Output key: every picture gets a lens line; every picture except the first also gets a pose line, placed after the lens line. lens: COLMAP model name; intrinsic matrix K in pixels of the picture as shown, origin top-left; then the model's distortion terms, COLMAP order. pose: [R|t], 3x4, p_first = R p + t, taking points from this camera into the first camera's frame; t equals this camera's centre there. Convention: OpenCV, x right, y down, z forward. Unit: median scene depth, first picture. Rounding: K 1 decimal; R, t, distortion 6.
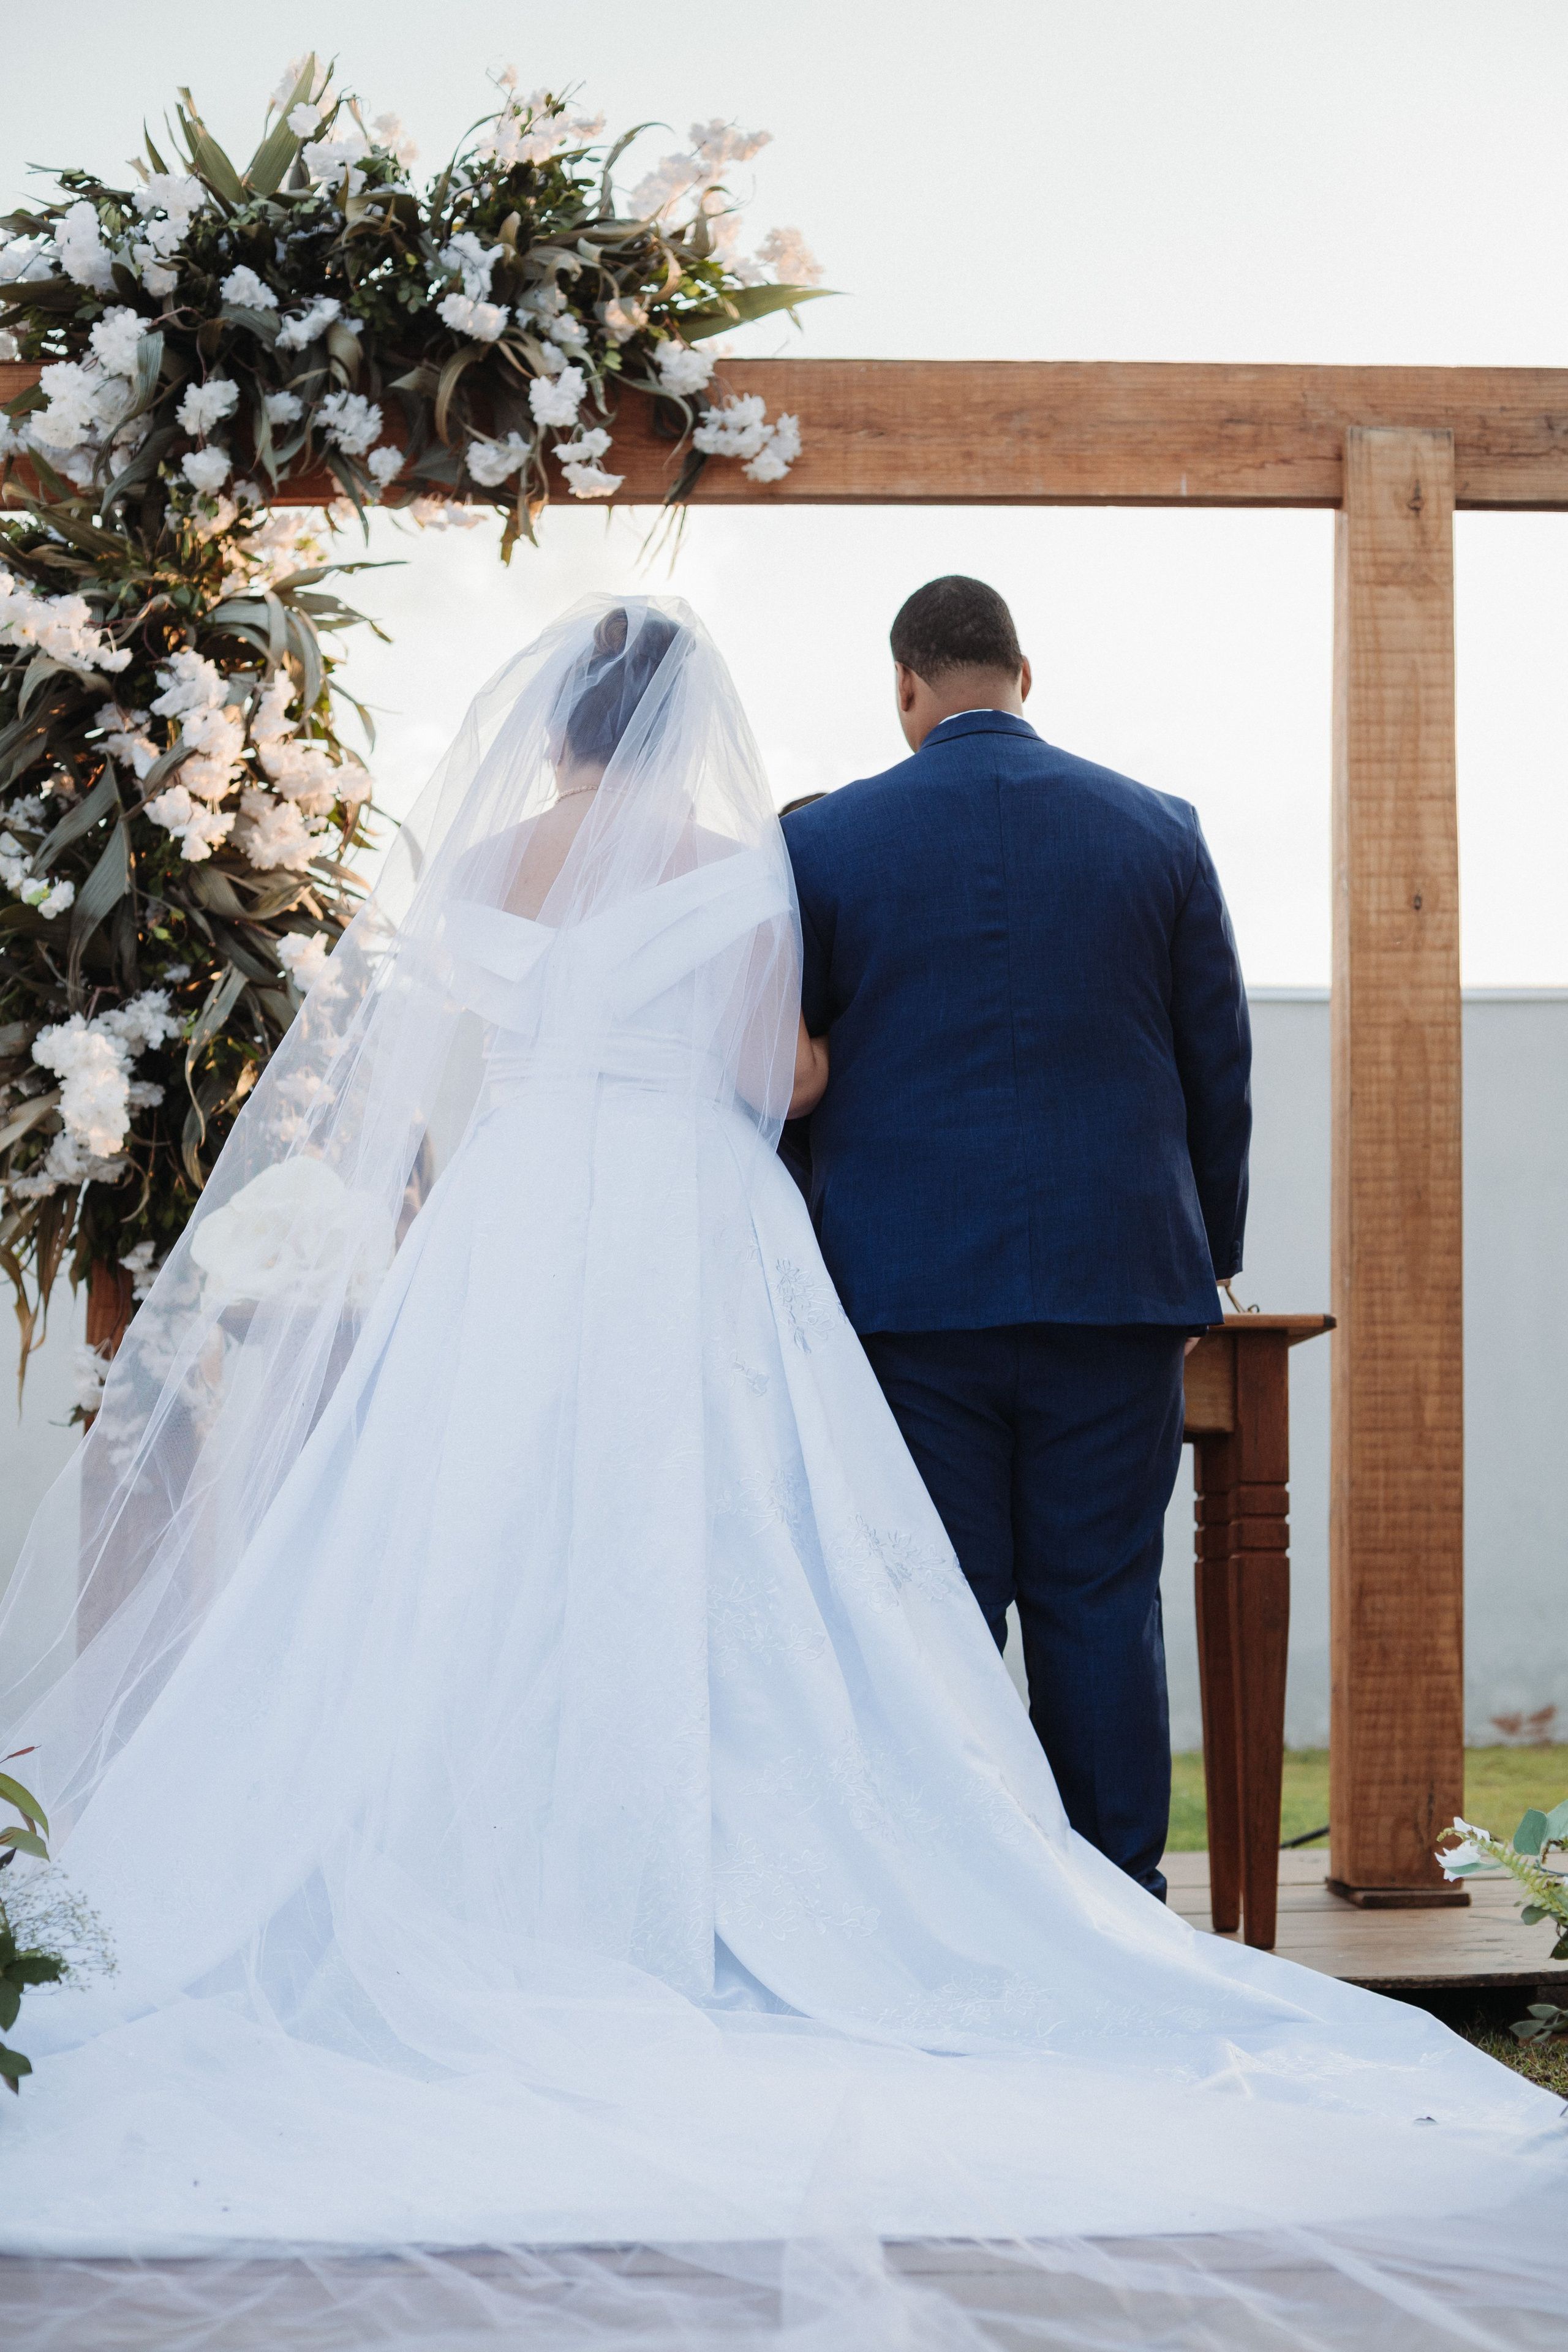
lens RADIAL K [[3094.5, 0, 848.2], [0, 3094.5, 1220.8], [0, 0, 1]] dist [-0.106311, -0.028678]
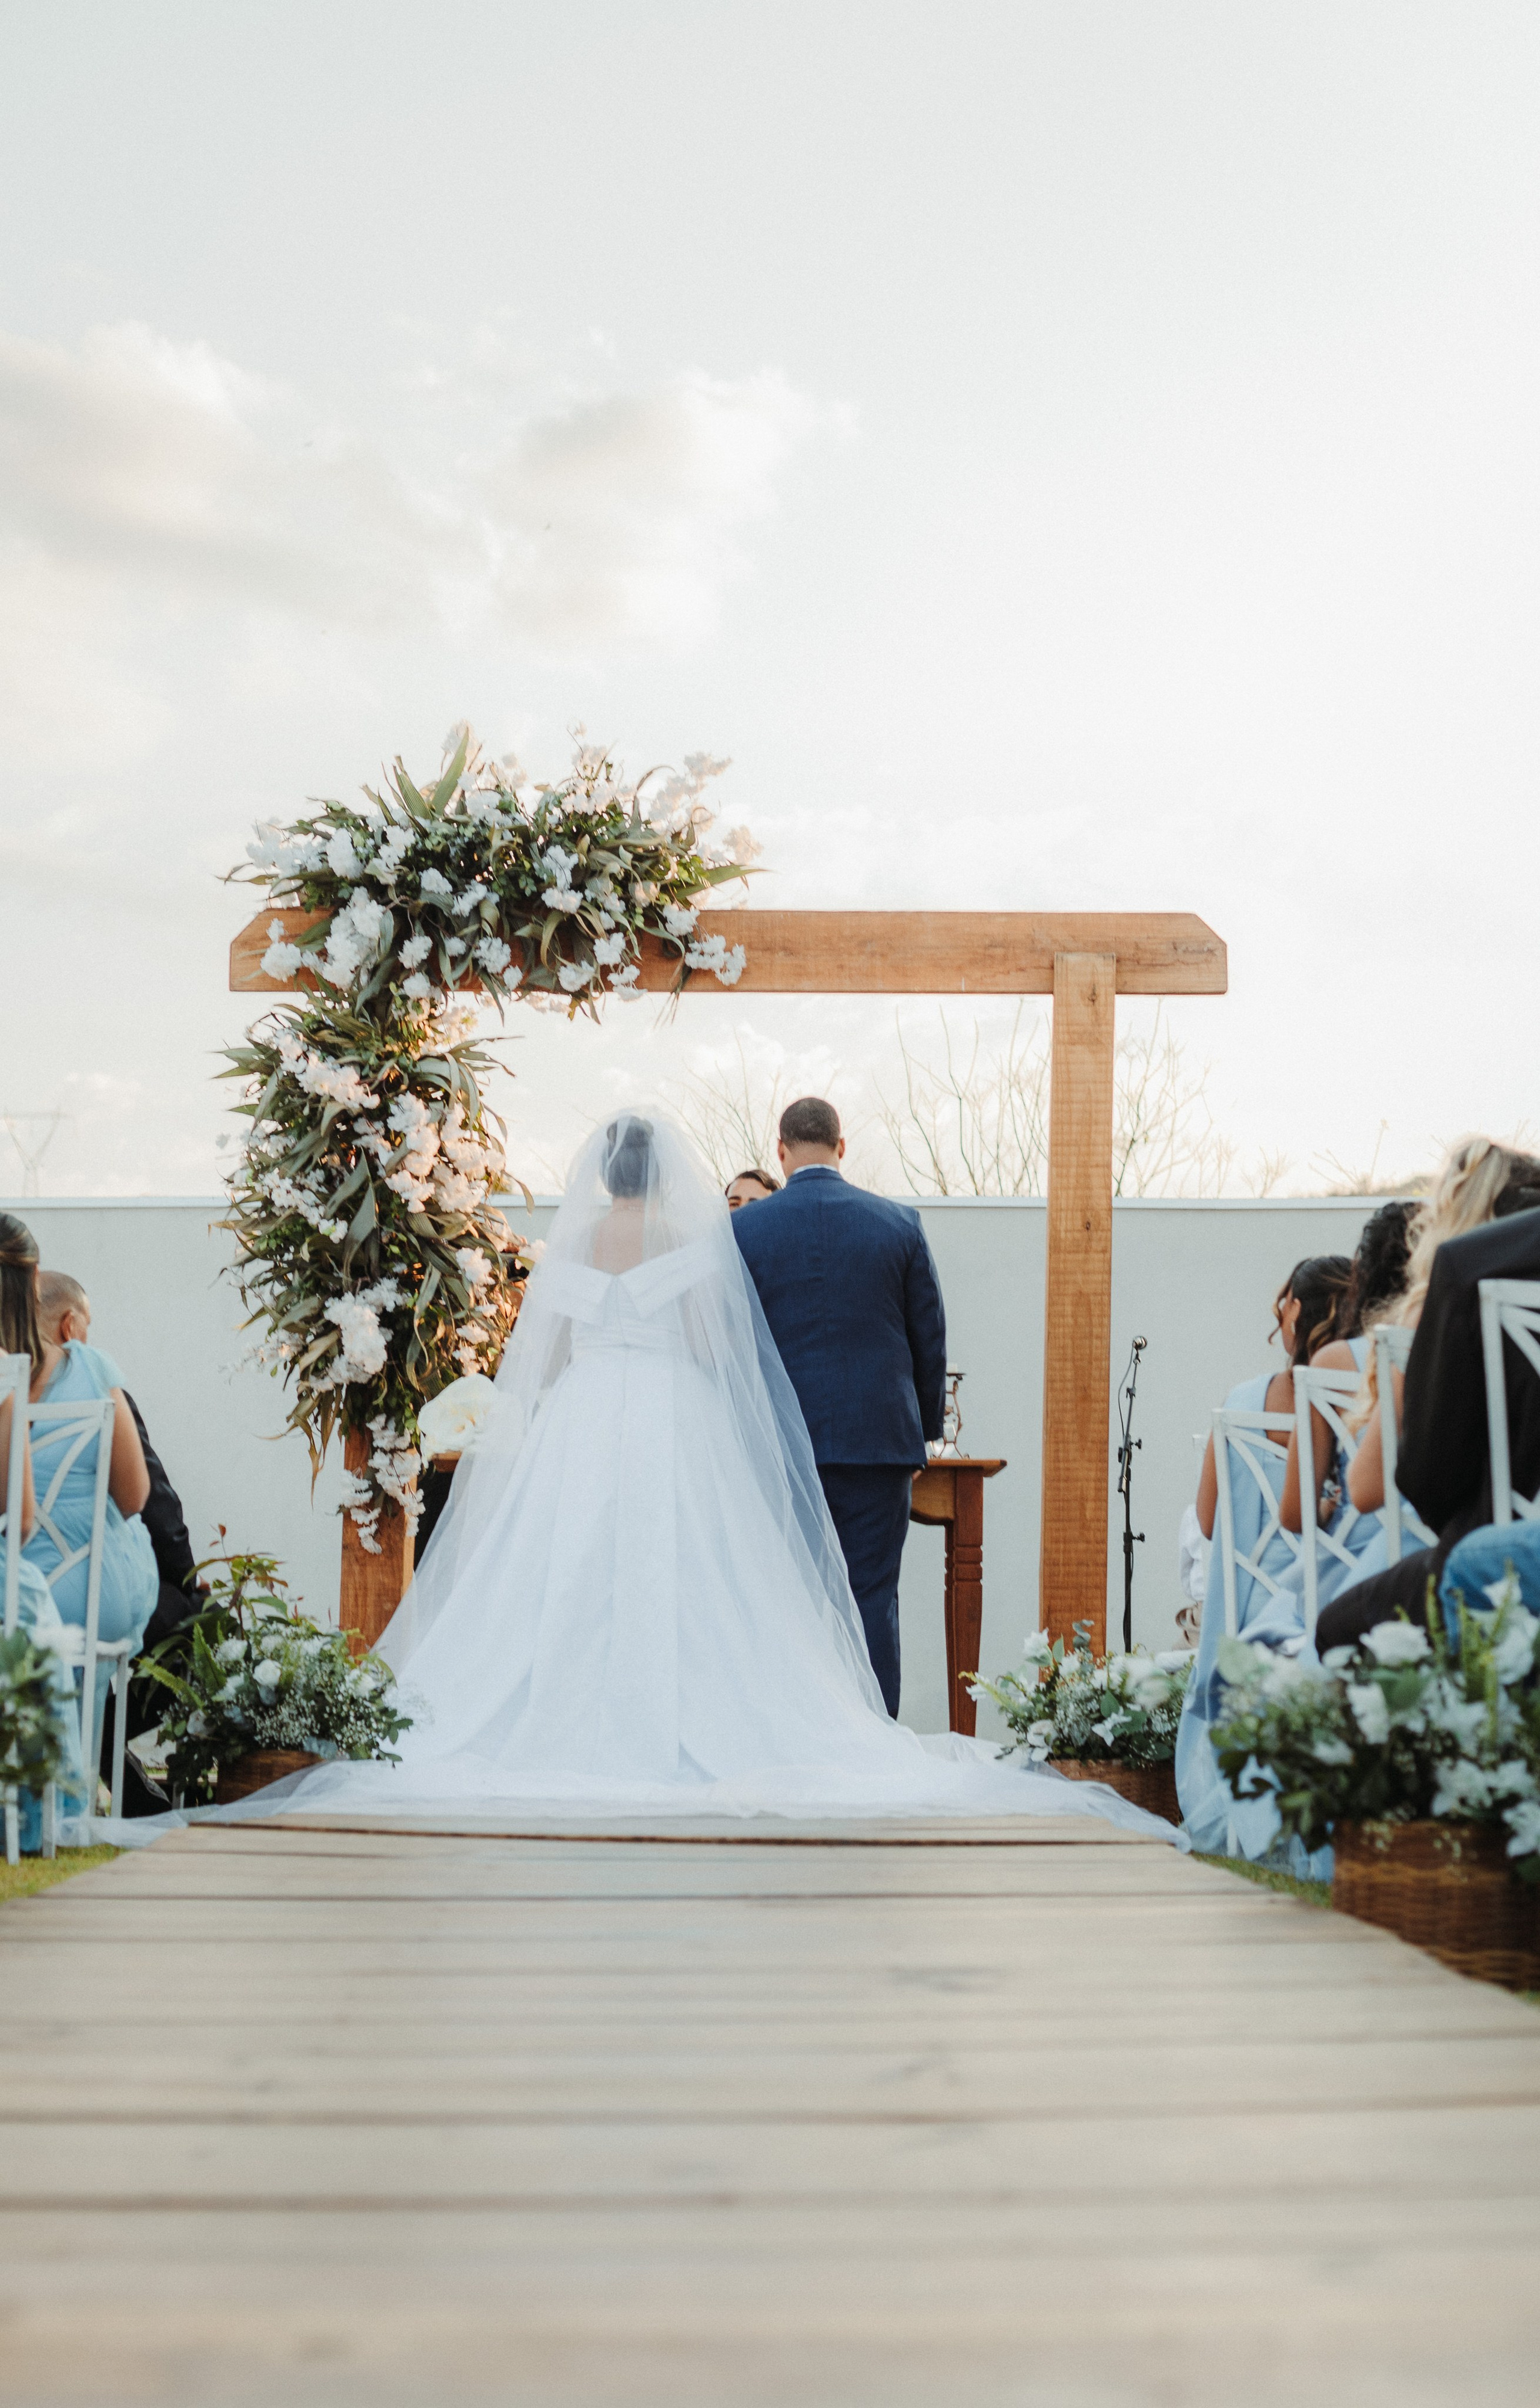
lens RADIAL K [[3435.6, 0, 907.7], [0, 3435.6, 1202.5], [0, 0, 1]] dist [-0.079095, -0.062830]
pose [[0.999989, 0.004401, 0.001874, 0.077214], [-0.004346, 0.999587, -0.028391, -0.060430], [-0.001998, 0.028383, 0.999595, -1.004332]]
